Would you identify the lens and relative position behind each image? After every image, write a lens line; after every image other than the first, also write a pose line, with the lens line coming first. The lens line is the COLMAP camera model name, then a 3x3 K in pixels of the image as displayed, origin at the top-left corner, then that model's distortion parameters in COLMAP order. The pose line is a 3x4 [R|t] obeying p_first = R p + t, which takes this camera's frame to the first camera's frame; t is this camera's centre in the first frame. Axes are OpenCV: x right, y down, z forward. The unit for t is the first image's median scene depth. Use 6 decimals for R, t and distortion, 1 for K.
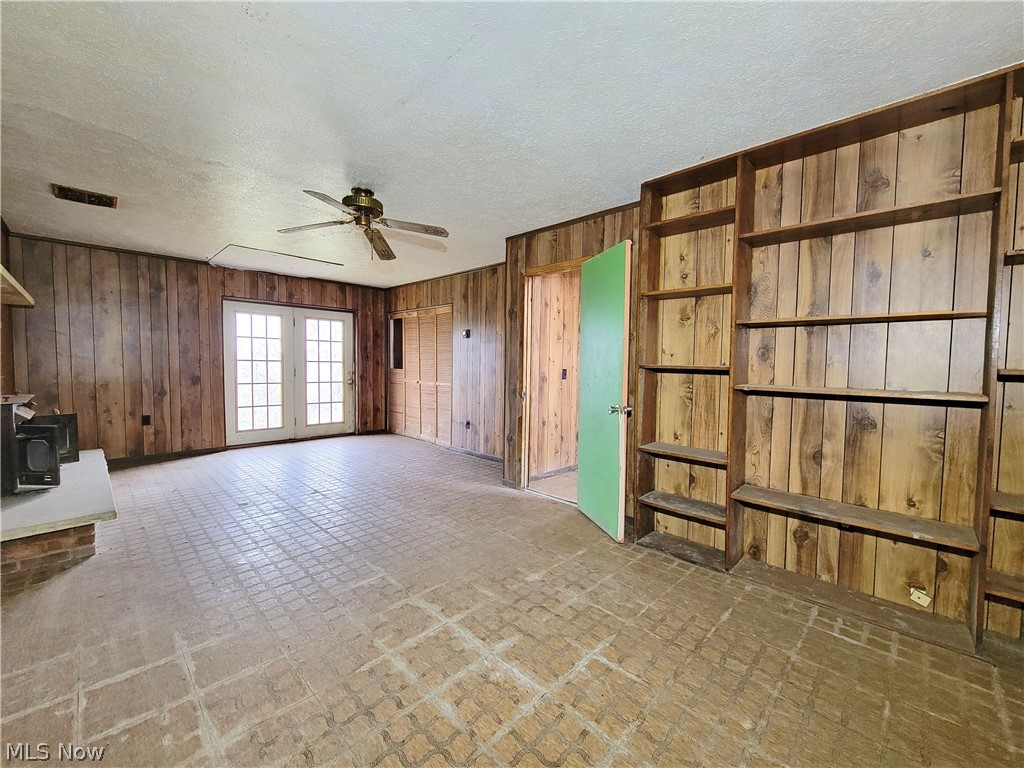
lens RADIAL K [[412.6, 0, 512.9], [0, 412.6, 382.2], [0, 0, 1]] dist [0.005478, -0.003433]
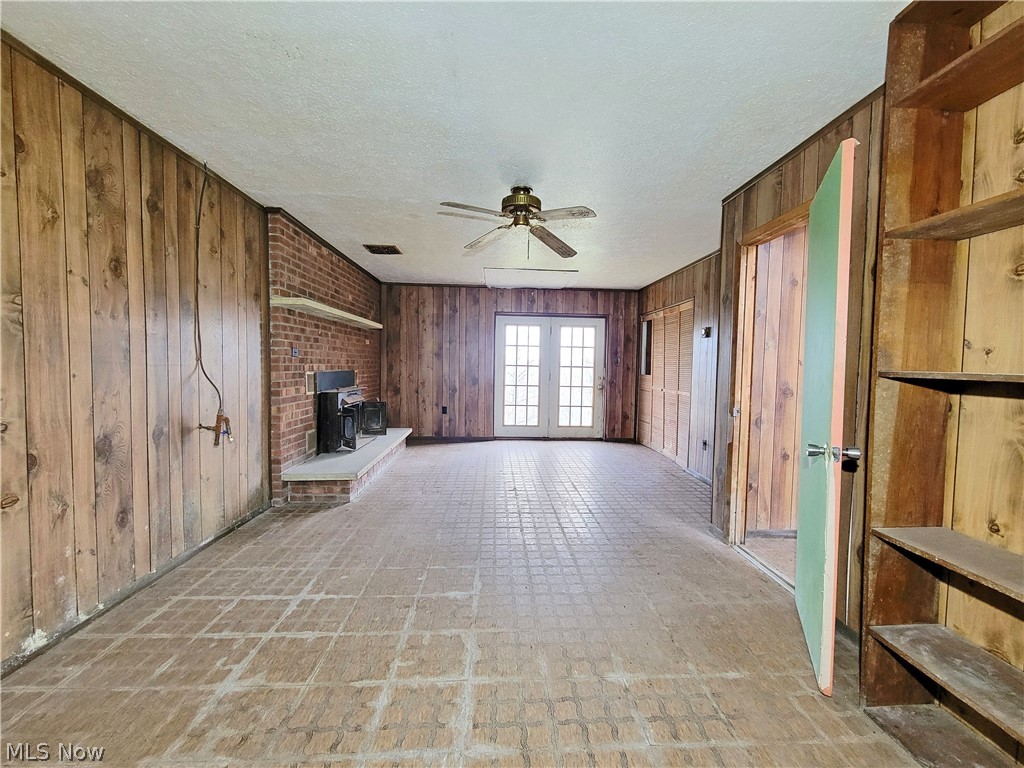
lens RADIAL K [[412.6, 0, 513.8], [0, 412.6, 382.8], [0, 0, 1]] dist [0.005478, -0.003433]
pose [[0.743713, 0.029086, -0.667866, 0.206560], [-0.038542, 0.999257, 0.000599, -0.006824], [0.667387, 0.025295, 0.744281, 0.201702]]
